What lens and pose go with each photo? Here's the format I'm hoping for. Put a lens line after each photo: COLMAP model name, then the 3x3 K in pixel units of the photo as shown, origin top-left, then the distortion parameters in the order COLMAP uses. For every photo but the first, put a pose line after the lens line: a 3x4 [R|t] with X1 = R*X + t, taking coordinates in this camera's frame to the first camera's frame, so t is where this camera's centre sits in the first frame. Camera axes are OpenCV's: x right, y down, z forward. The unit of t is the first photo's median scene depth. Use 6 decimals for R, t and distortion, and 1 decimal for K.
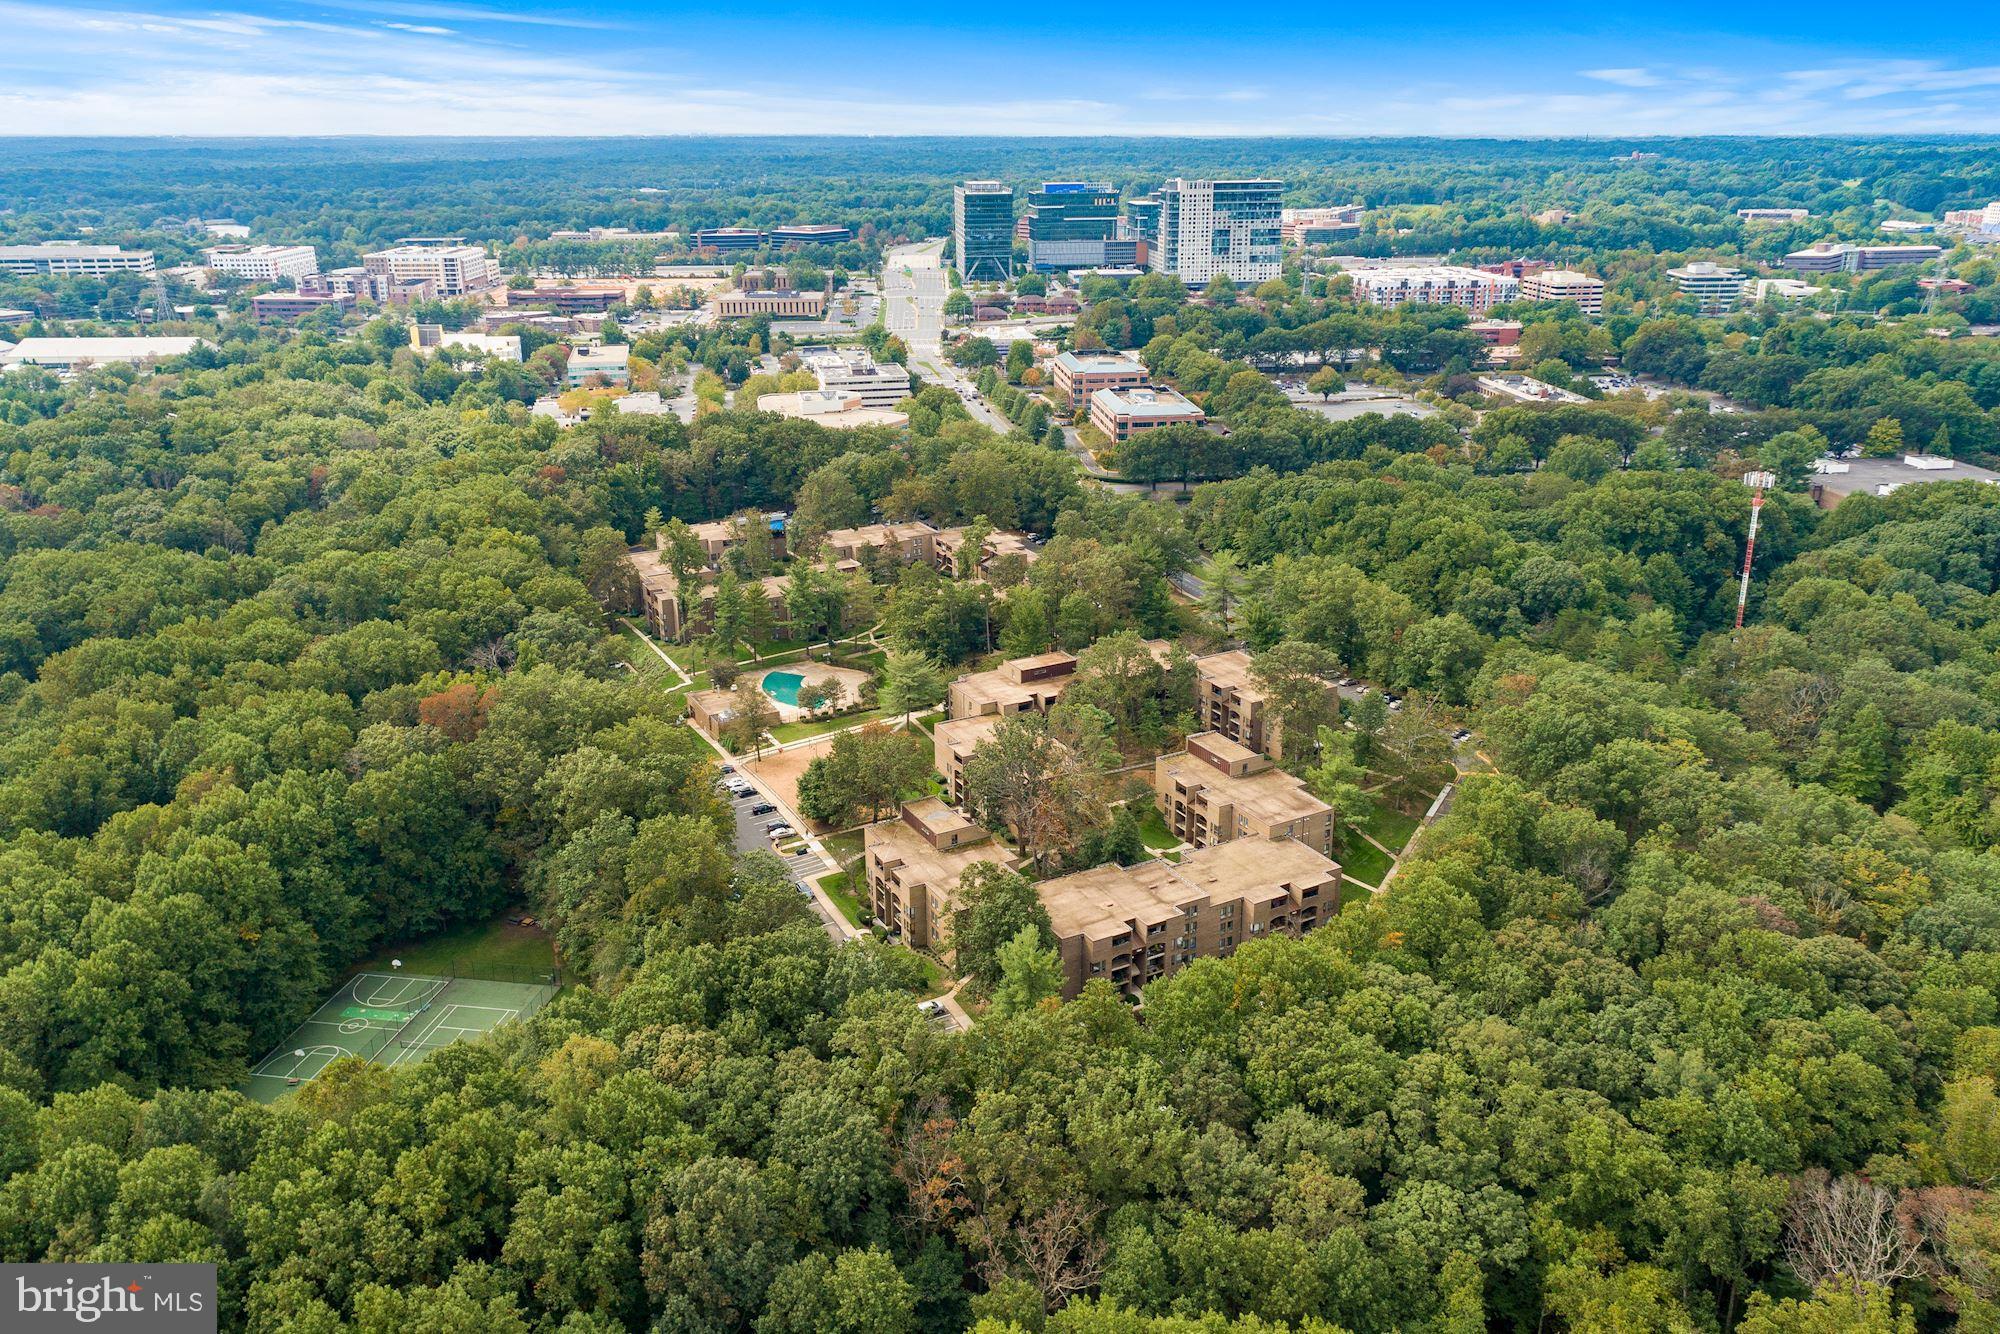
lens RADIAL K [[1513.4, 0, 1001.5], [0, 1513.4, 603.4], [0, 0, 1]] dist [0.021542, 0.016580]
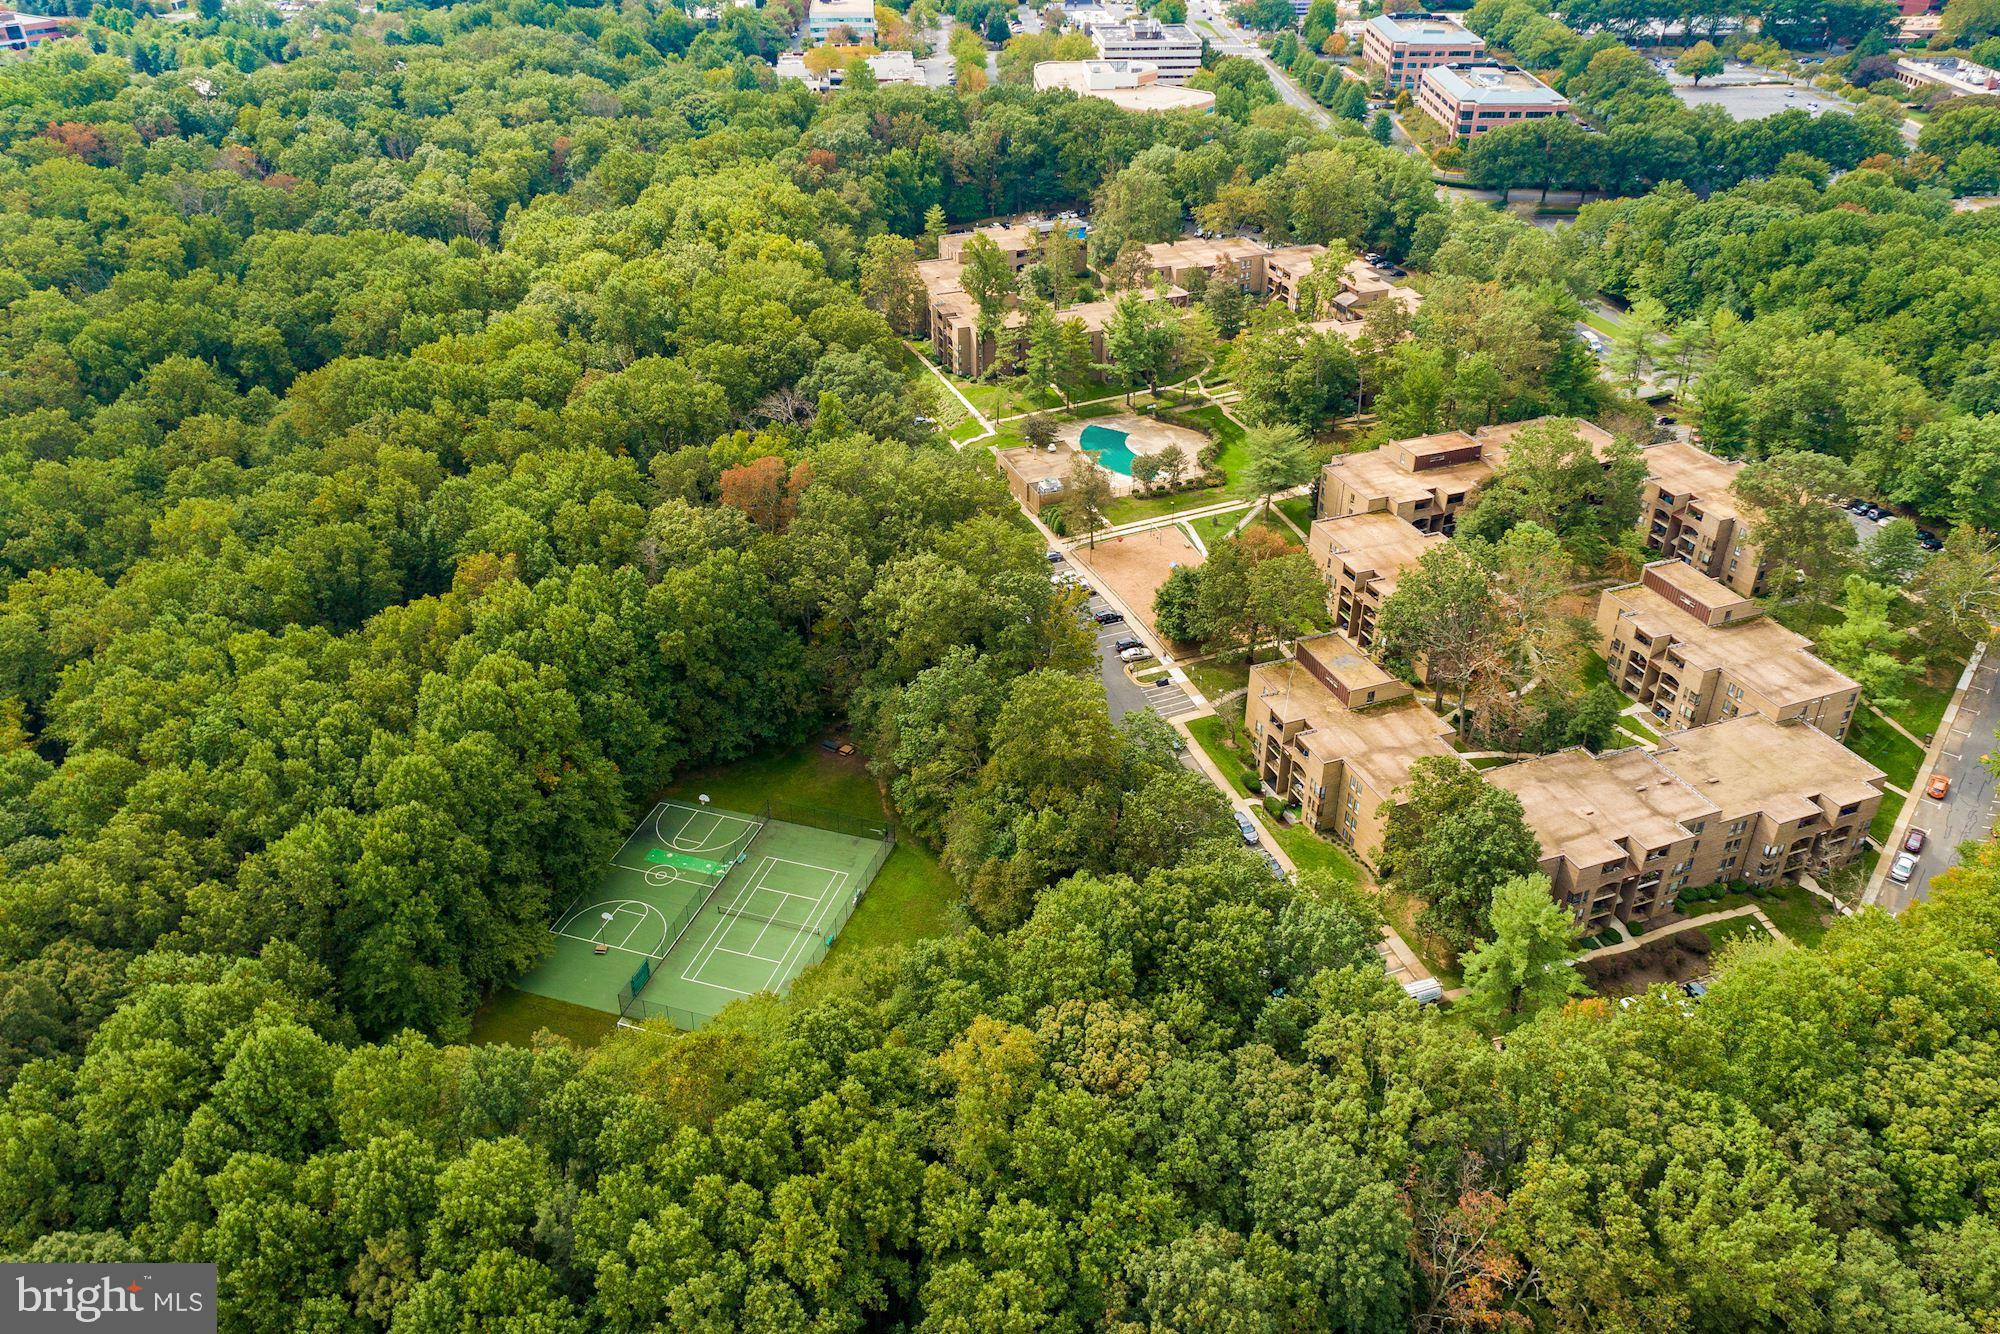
lens RADIAL K [[1513.4, 0, 1001.5], [0, 1513.4, 603.4], [0, 0, 1]] dist [0.021542, 0.016580]
pose [[0.990886, 0.073813, -0.112679, -0.109466], [-0.047801, 0.974739, 0.218172, -0.045540], [0.125937, -0.210797, 0.969384, 0.168846]]
